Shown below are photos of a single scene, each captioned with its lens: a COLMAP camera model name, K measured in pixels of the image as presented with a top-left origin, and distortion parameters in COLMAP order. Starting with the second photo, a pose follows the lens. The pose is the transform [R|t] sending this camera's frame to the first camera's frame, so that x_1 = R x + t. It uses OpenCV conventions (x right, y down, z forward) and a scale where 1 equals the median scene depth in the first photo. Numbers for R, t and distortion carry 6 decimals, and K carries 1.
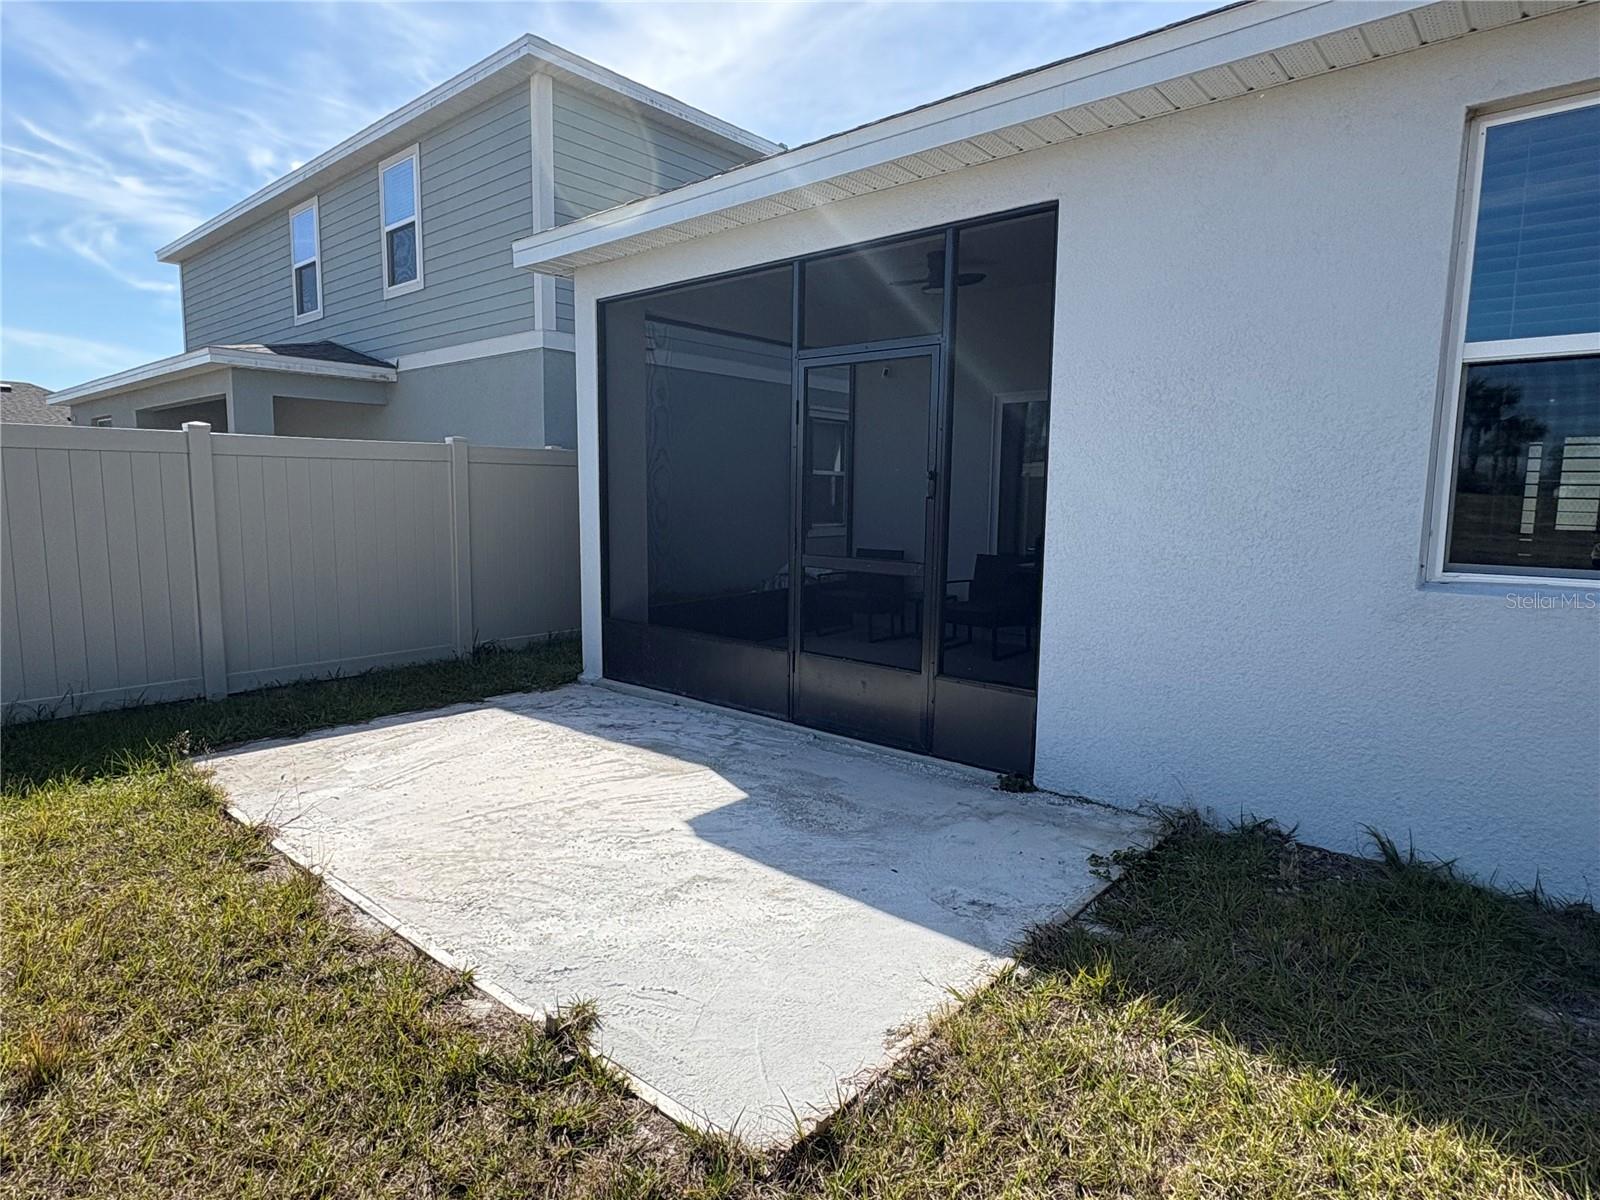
lens RADIAL K [[888.7, 0, 798.2], [0, 888.7, 602.5], [0, 0, 1]] dist [-0.002325, 0.000184]
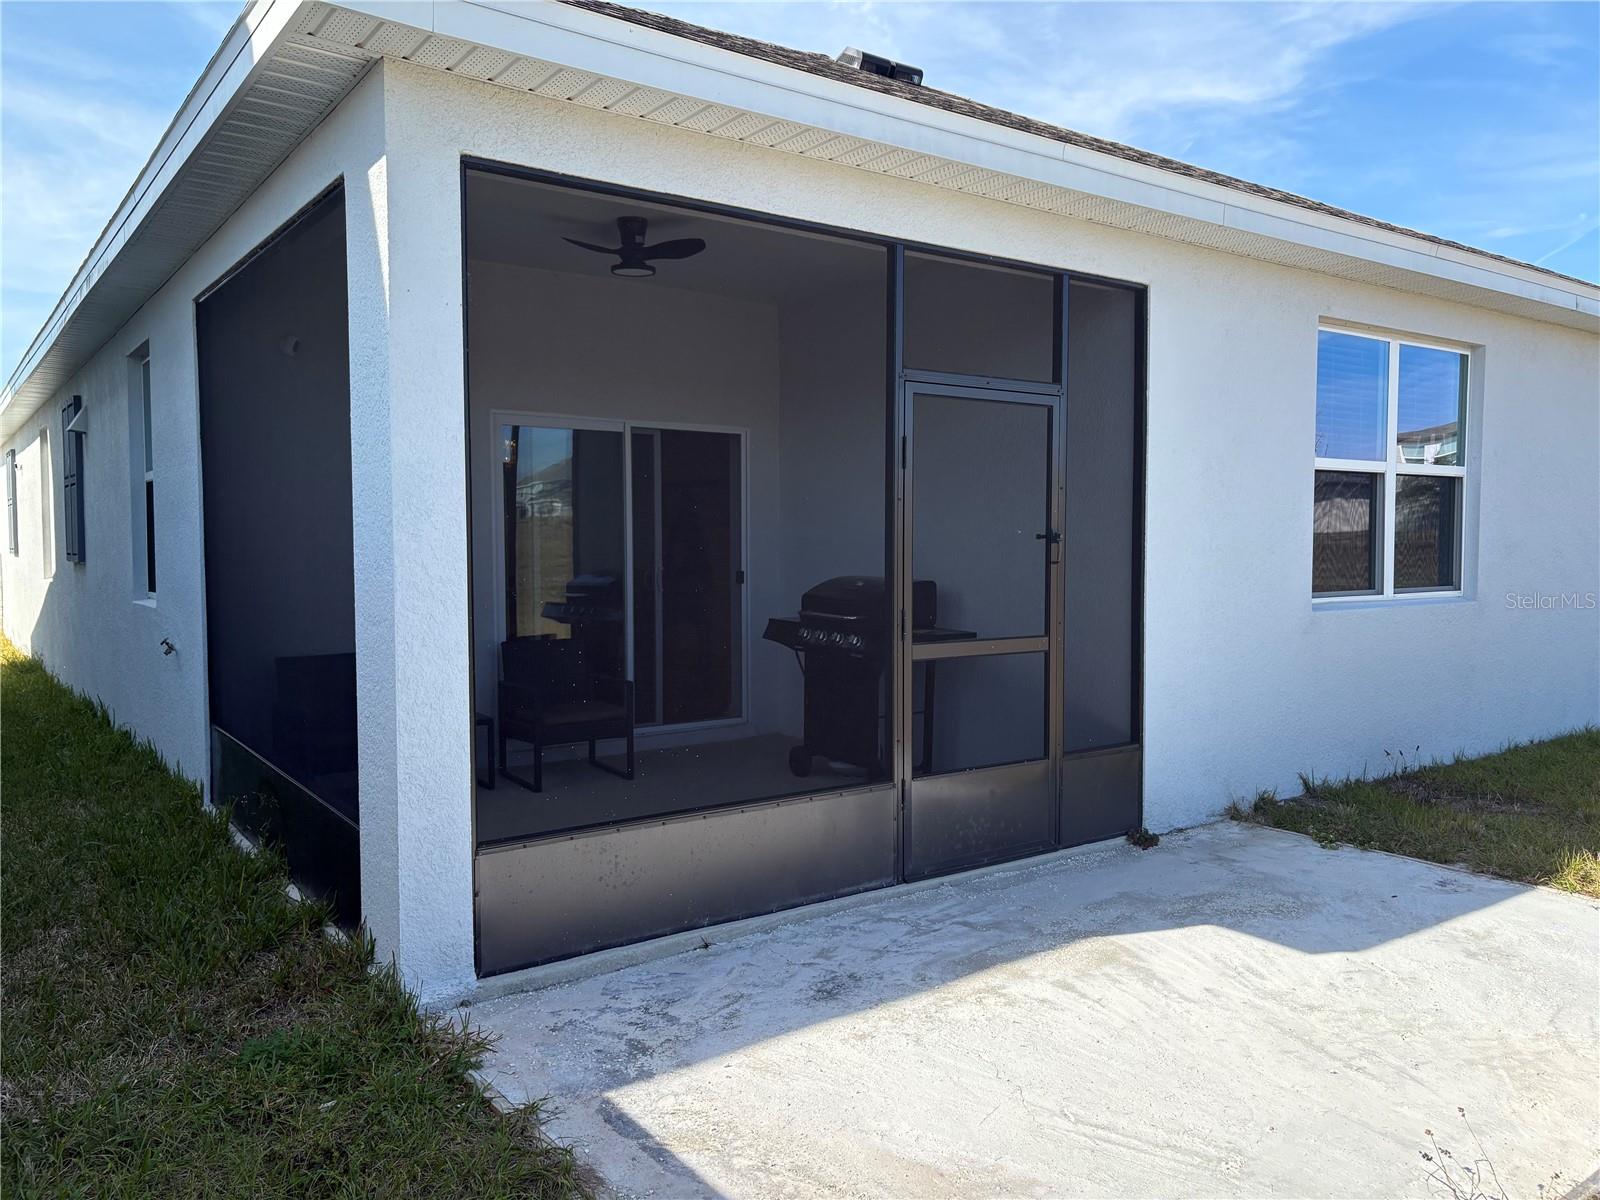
lens RADIAL K [[1200.8, 0, 802.9], [0, 1200.8, 600.4], [0, 0, 1]] dist [0.004794, -0.002870]
pose [[0.224021, -0.060761, 0.972688, -1.082382], [0.124598, 0.991650, 0.033249, -0.148879], [-0.966587, 0.113747, 0.229721, 0.961210]]
